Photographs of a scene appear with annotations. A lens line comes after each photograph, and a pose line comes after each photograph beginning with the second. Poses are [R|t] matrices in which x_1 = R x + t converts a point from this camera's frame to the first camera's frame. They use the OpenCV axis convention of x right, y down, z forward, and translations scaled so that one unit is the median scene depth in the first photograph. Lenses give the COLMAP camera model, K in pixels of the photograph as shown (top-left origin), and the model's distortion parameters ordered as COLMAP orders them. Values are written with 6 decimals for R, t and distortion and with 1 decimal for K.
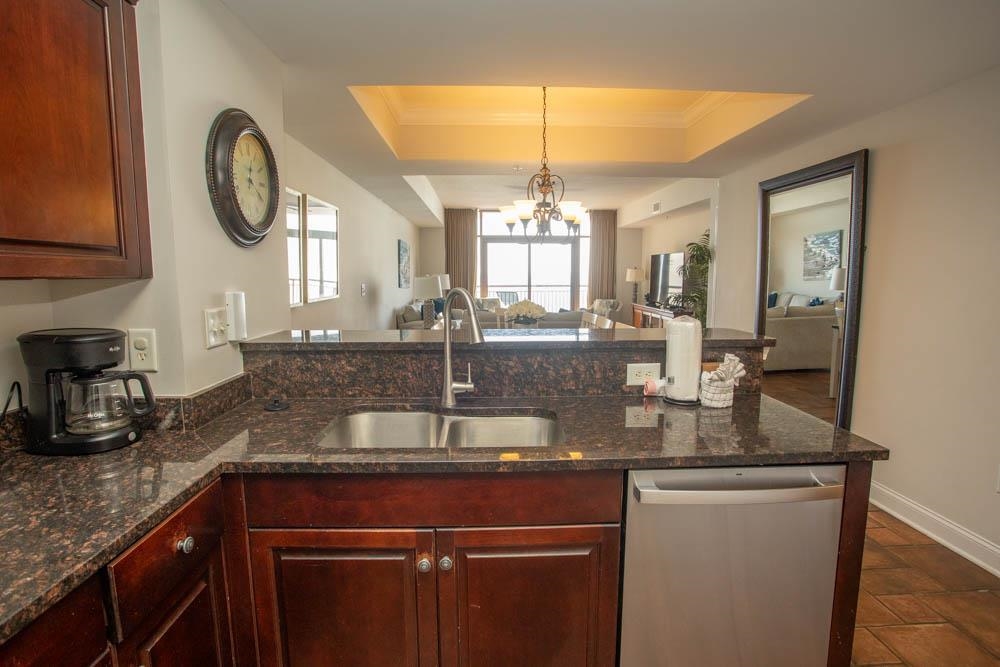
lens RADIAL K [[484.2, 0, 497.2], [0, 484.2, 328.2], [0, 0, 1]] dist [-0.079605, 0.034555]
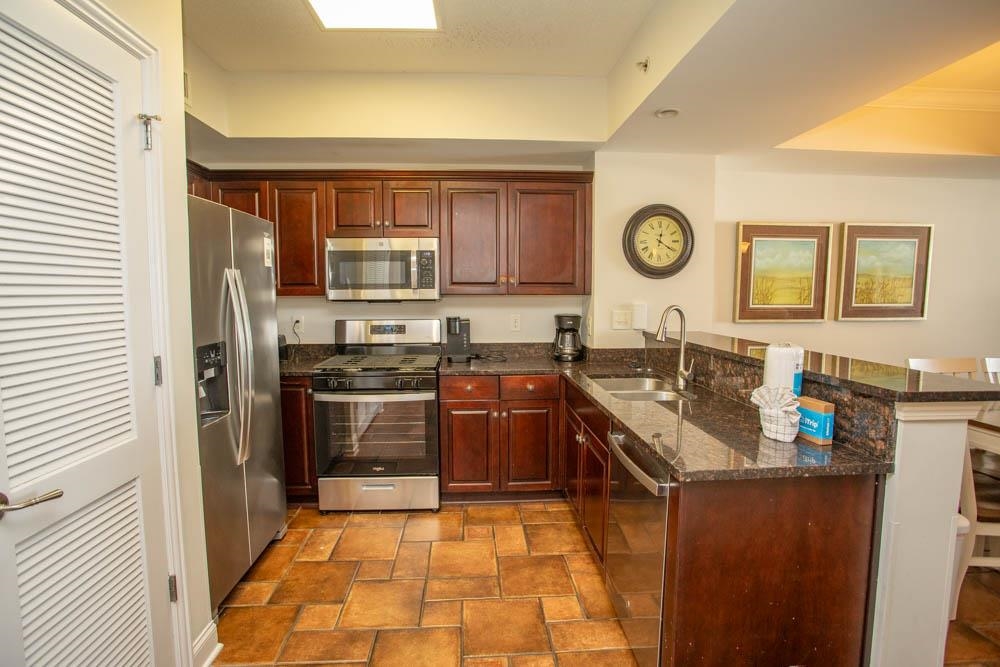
lens RADIAL K [[484.2, 0, 497.2], [0, 484.2, 328.2], [0, 0, 1]] dist [-0.079605, 0.034555]
pose [[0.023154, 0.080318, -0.996500, 1.761284], [-0.102697, 0.991686, 0.077544, -0.090475], [0.994443, 0.100542, 0.031210, 0.500422]]
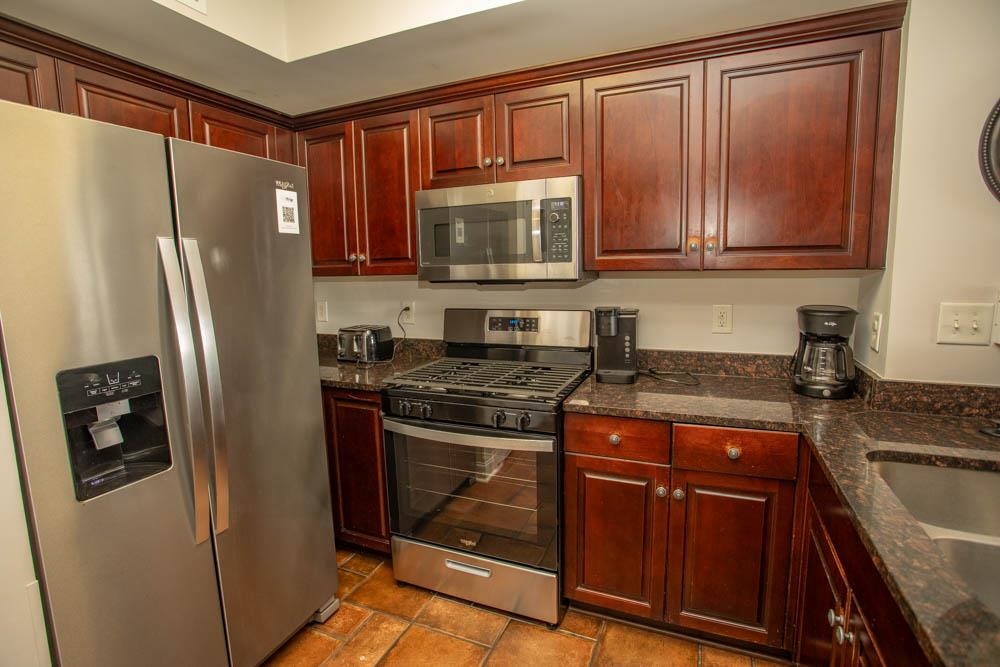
lens RADIAL K [[484.2, 0, 497.2], [0, 484.2, 328.2], [0, 0, 1]] dist [-0.079605, 0.034555]
pose [[-0.429118, 0.124486, -0.894629, 0.740470], [-0.072263, 0.982551, 0.171381, -0.102664], [0.900353, 0.138192, -0.412635, 0.673557]]
